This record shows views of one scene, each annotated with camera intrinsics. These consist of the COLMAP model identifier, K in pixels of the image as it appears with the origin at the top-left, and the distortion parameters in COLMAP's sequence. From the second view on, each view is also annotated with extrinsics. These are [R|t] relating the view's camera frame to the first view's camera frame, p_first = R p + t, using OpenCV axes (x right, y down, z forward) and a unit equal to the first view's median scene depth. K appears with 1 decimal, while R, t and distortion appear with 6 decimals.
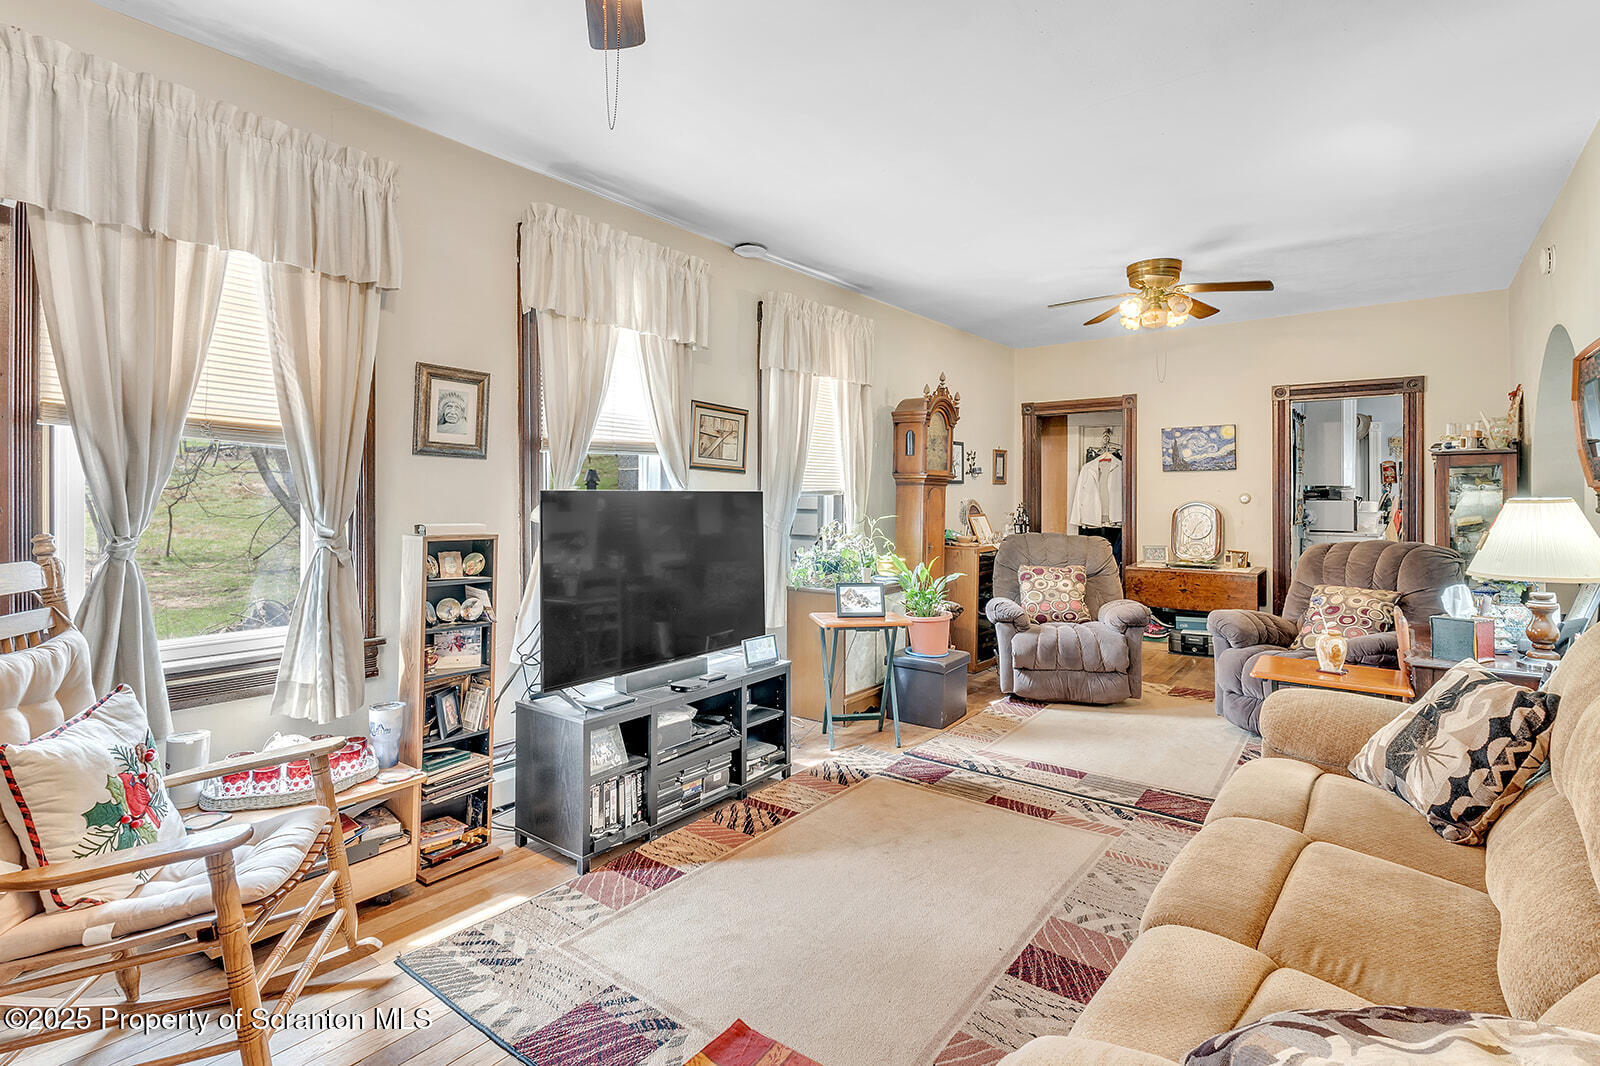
lens RADIAL K [[774.5, 0, 800.9], [0, 774.5, 489.4], [0, 0, 1]] dist [-0.002455, -0.000484]
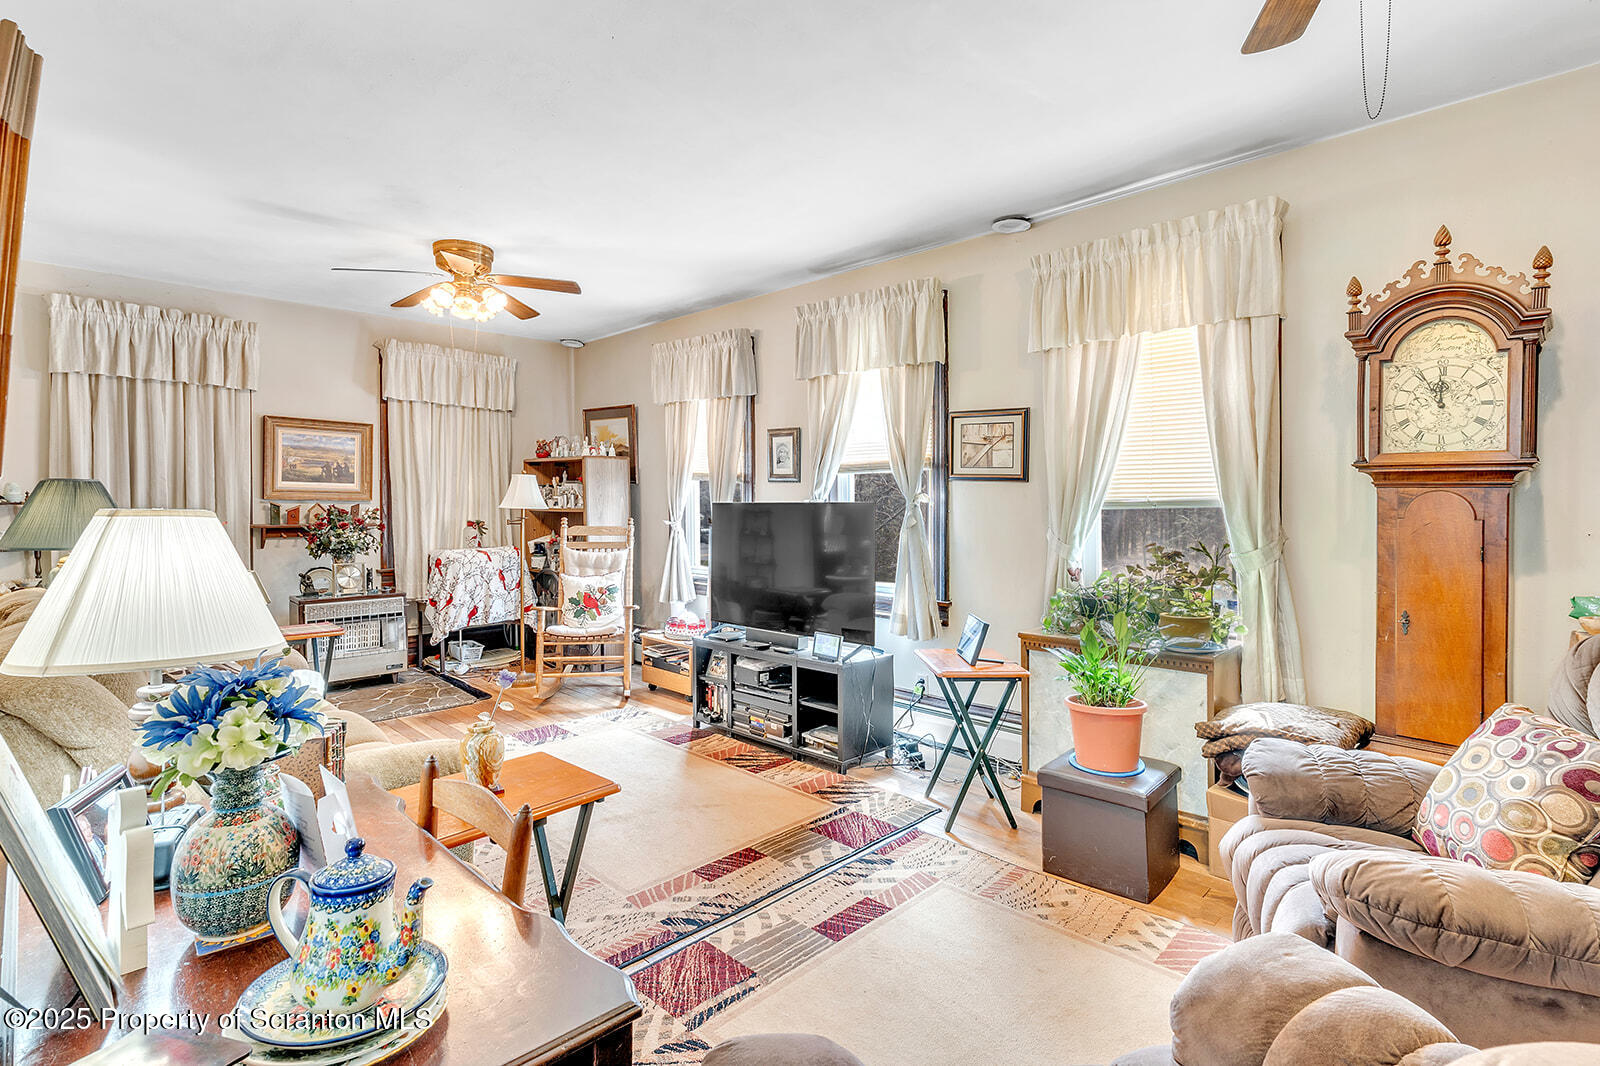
lens RADIAL K [[767.1, 0, 808.1], [0, 767.1, 526.0], [0, 0, 1]] dist [-0.005136, -0.000875]
pose [[-0.116094, 0.019264, -0.993051, 1.068391], [0.001495, 0.999814, 0.019220, 0.016599], [0.993237, 0.000747, -0.116101, 1.135249]]
